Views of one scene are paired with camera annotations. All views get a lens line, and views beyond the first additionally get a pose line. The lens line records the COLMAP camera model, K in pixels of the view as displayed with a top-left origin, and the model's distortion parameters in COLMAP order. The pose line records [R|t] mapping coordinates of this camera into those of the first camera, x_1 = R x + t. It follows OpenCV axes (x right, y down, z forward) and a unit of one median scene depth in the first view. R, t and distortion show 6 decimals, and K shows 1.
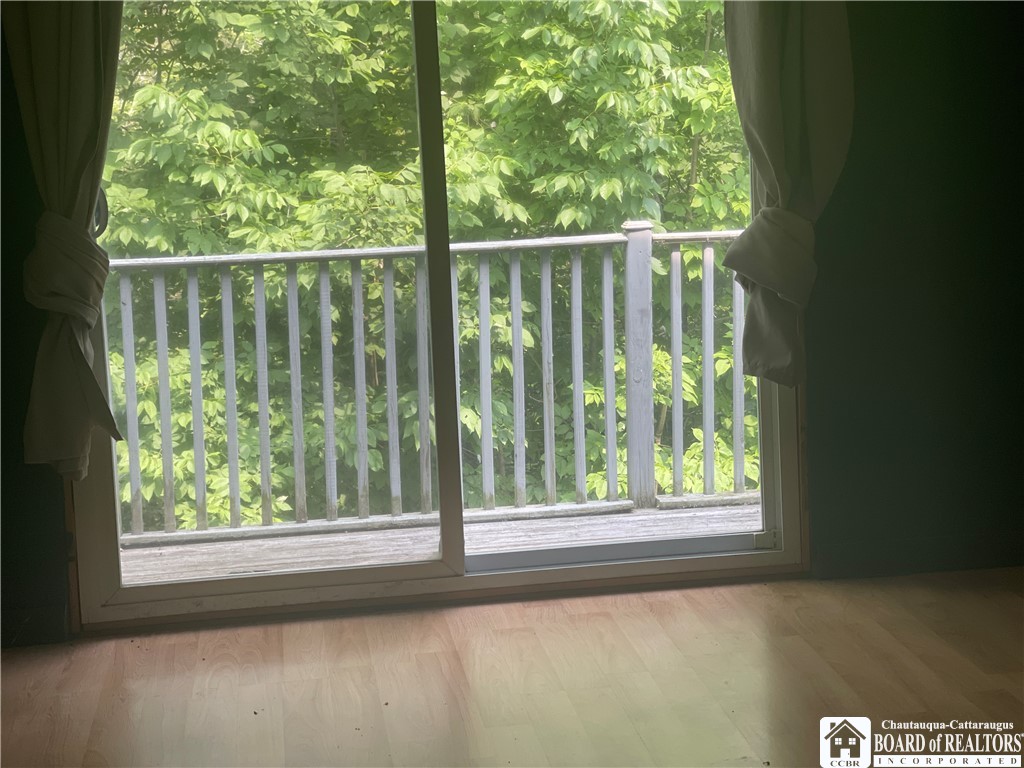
lens RADIAL K [[1906.4, 0, 512.9], [0, 1906.4, 383.3], [0, 0, 1]] dist [0.239043, 0.000000]
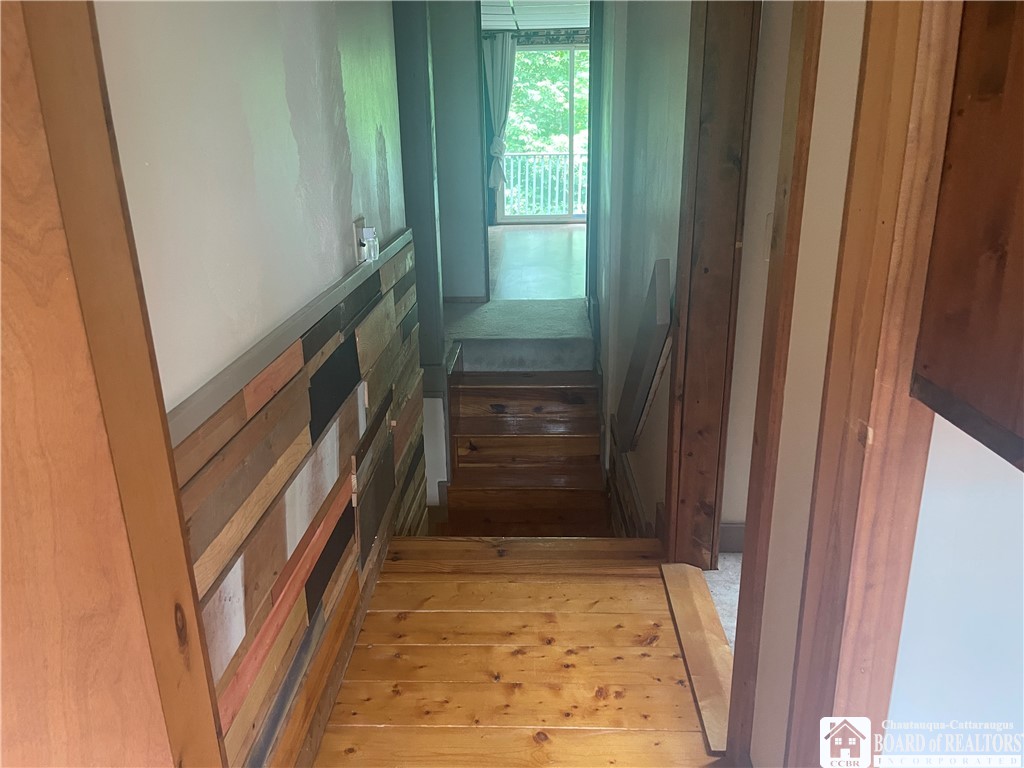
lens RADIAL K [[766.7, 0, 512.8], [0, 766.7, 385.5], [0, 0, 1]] dist [0.051082, 0.000839]
pose [[0.986155, 0.079125, -0.145729, 0.071698], [-0.050708, 0.980612, 0.189285, 0.076740], [0.157880, -0.179275, 0.971048, -0.498515]]
